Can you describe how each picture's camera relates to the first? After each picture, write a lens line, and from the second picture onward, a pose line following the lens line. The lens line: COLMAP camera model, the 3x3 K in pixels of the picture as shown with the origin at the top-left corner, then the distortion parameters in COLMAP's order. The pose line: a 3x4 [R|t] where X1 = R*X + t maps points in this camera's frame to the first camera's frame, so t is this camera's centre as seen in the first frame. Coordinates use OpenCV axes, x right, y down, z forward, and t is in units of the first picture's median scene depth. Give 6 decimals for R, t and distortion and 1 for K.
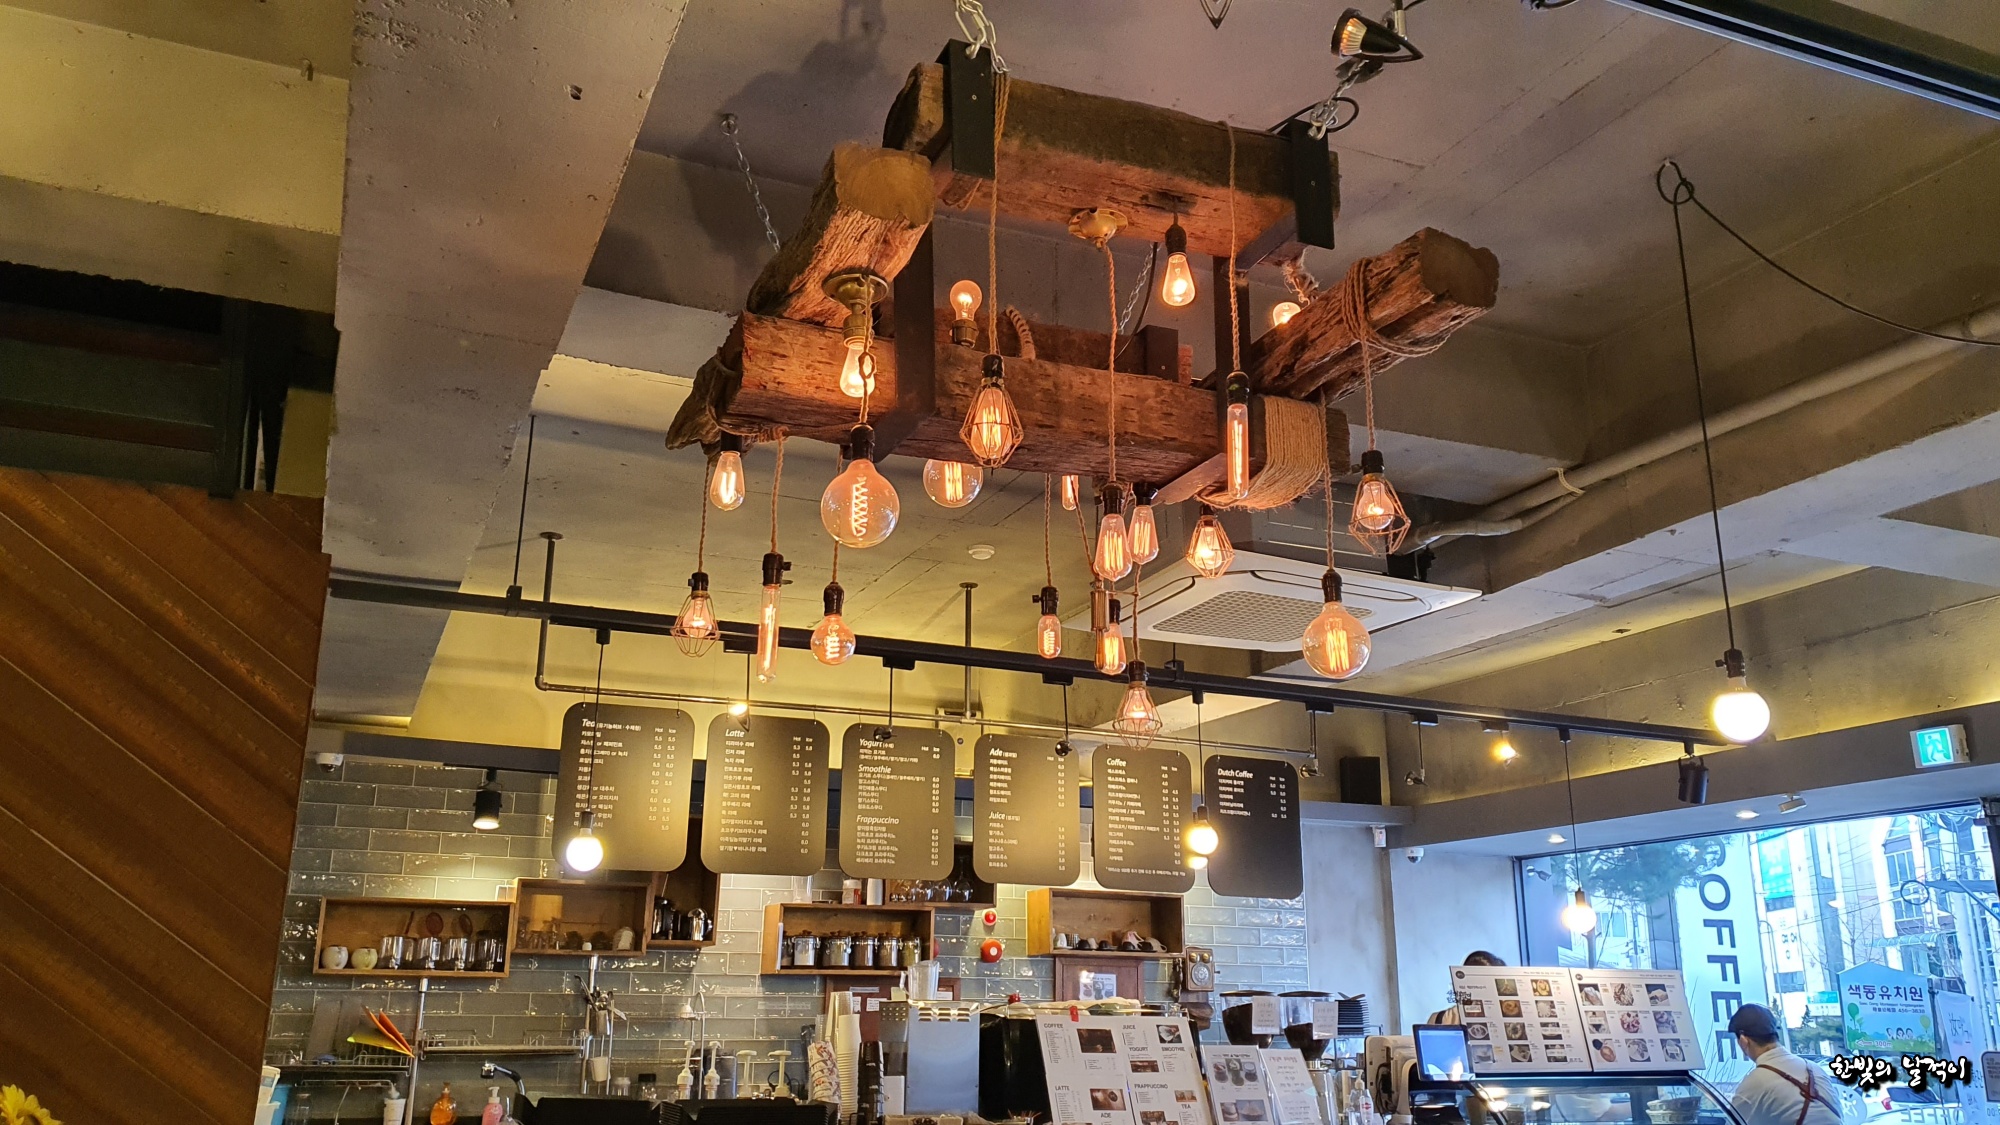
lens RADIAL K [[1559.0, 0, 1004.4], [0, 1559.0, 507.9], [0, 0, 1]] dist [0.069301, -0.081606]
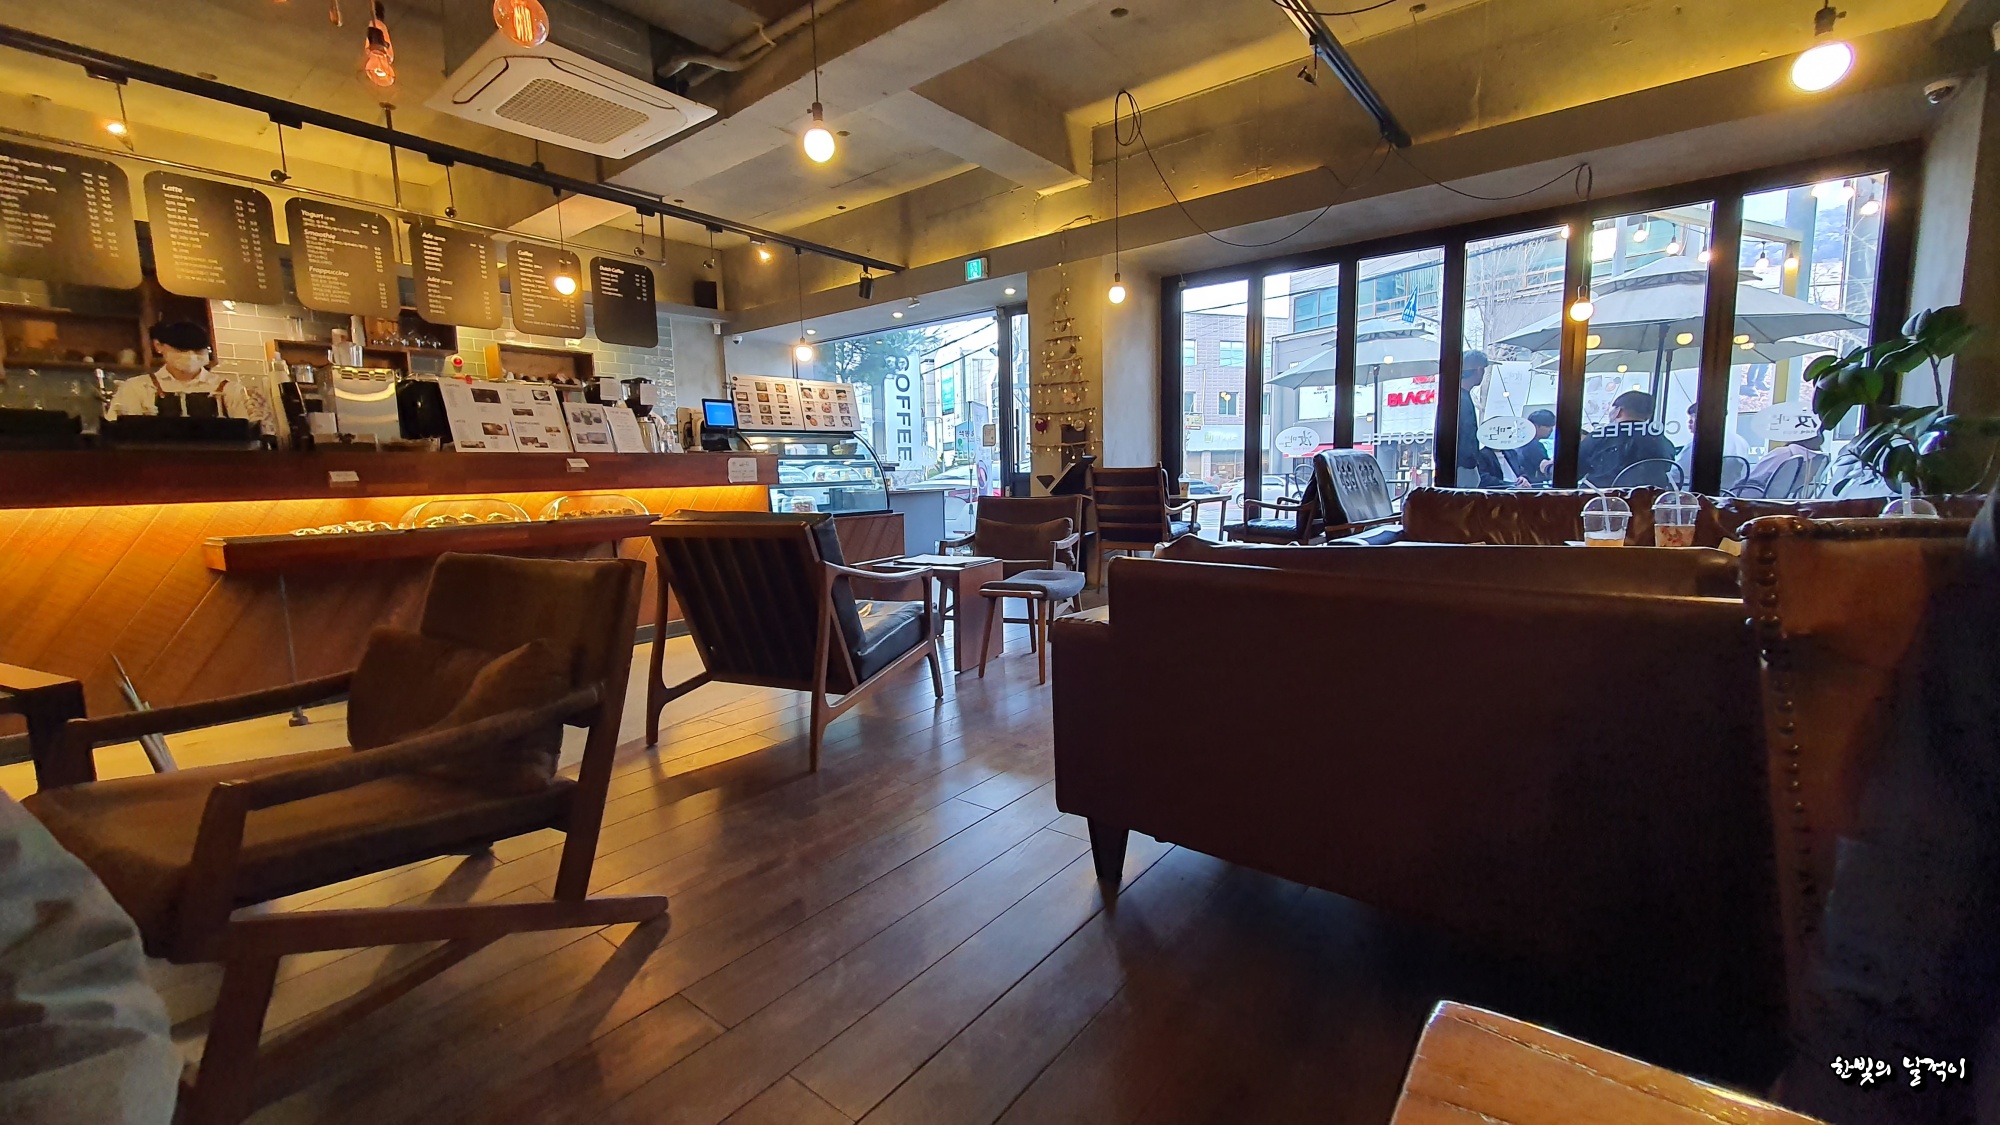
lens RADIAL K [[795.8, 0, 1000.0], [0, 795.8, 562.5], [0, 0, 1]] dist [-0.000675, -0.000221]
pose [[0.876805, -0.081497, 0.473890, 0.097549], [-0.120983, 0.916439, 0.381449, 0.096120], [-0.465378, -0.391789, 0.793678, 0.026726]]
